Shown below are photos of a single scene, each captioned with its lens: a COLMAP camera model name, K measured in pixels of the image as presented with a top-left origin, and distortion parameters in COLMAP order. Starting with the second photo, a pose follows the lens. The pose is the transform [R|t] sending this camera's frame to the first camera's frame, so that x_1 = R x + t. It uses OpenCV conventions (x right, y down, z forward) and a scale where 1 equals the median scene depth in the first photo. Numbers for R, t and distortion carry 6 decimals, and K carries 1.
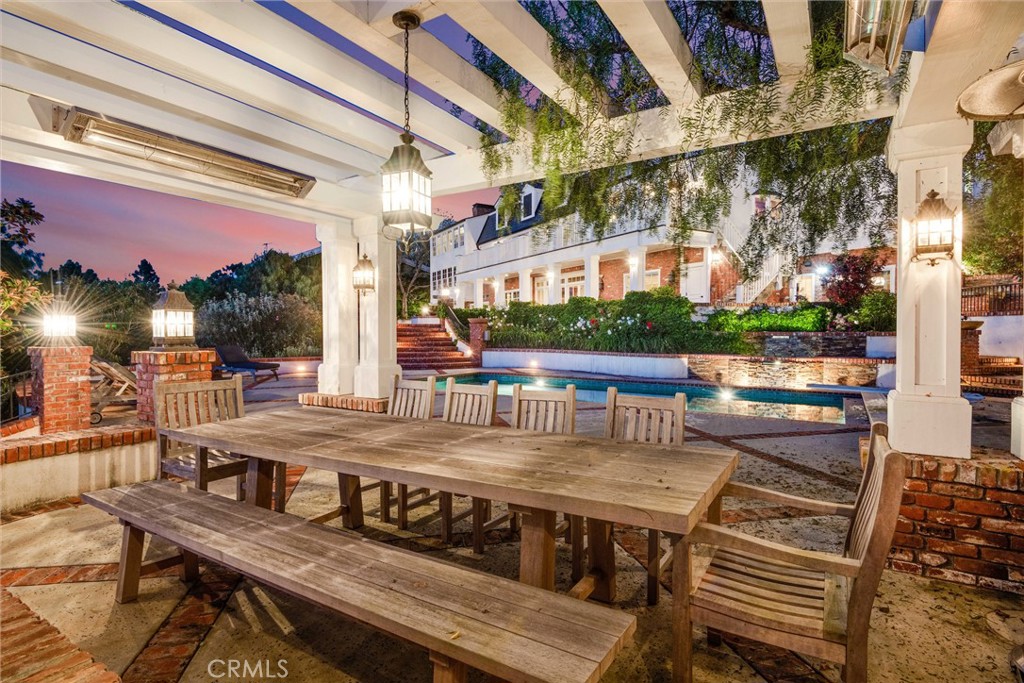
lens RADIAL K [[526.4, 0, 499.4], [0, 526.4, 327.7], [0, 0, 1]] dist [0.016952, -0.000863]
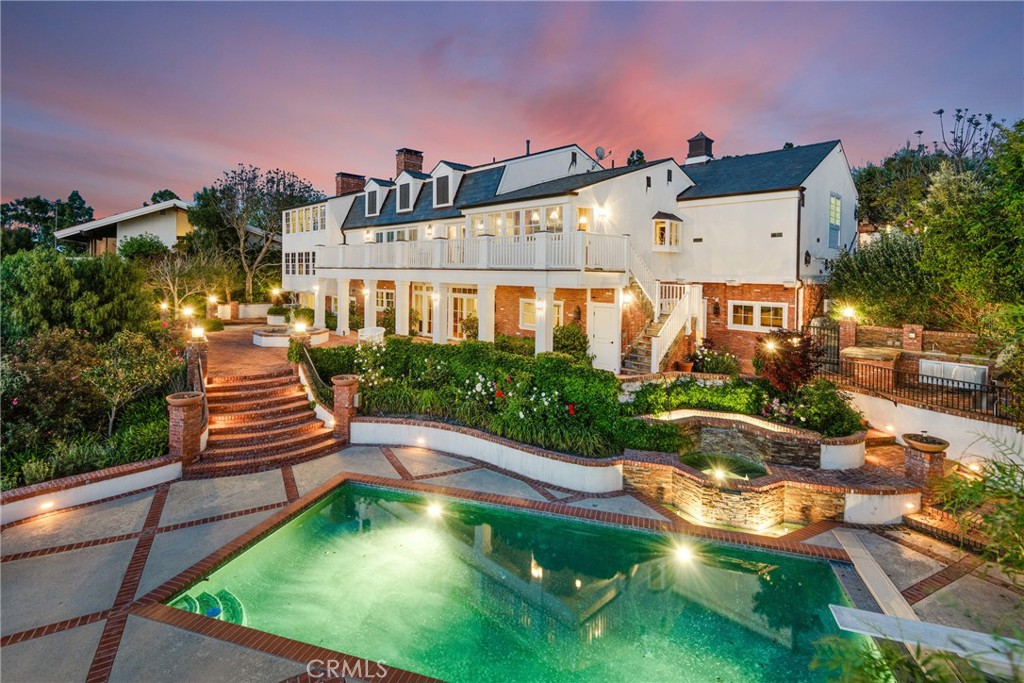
lens RADIAL K [[508.8, 0, 507.4], [0, 508.8, 264.1], [0, 0, 1]] dist [0.044967, -0.035310]
pose [[0.960860, 0.016263, 0.276557, -0.022023], [-0.012998, 0.999823, -0.013635, -0.167824], [-0.276729, 0.009507, 0.960901, 0.215118]]
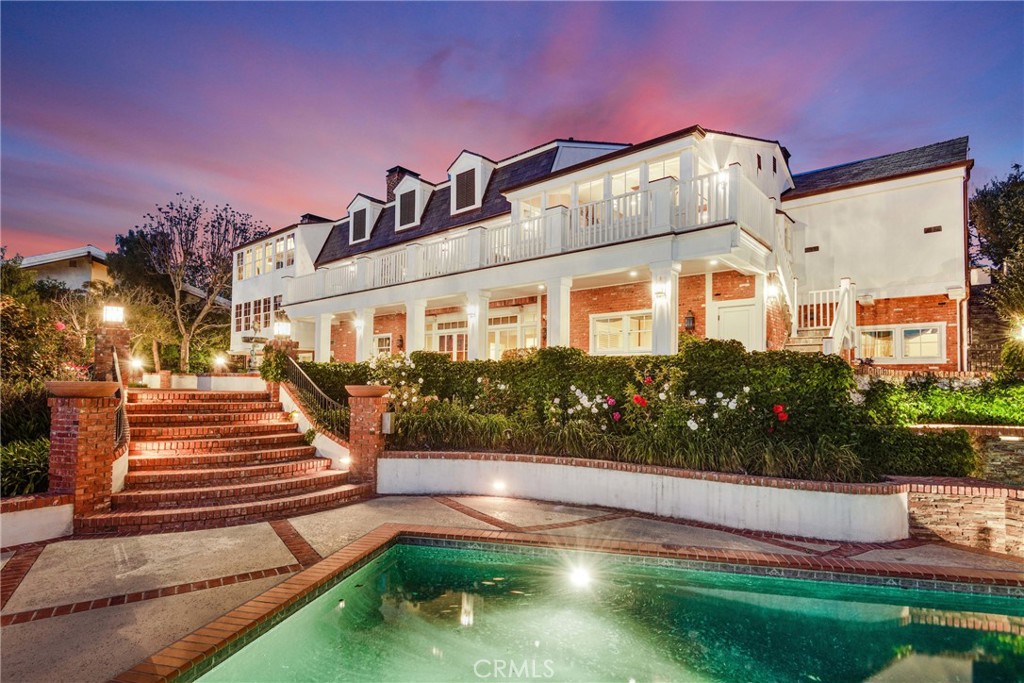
lens RADIAL K [[544.0, 0, 513.2], [0, 544.0, 349.9], [0, 0, 1]] dist [0.028245, -0.023923]
pose [[0.934386, 0.036617, 0.354376, -0.088863], [-0.015205, 0.997896, -0.063021, -0.020270], [-0.355938, 0.053497, 0.932977, 0.489290]]
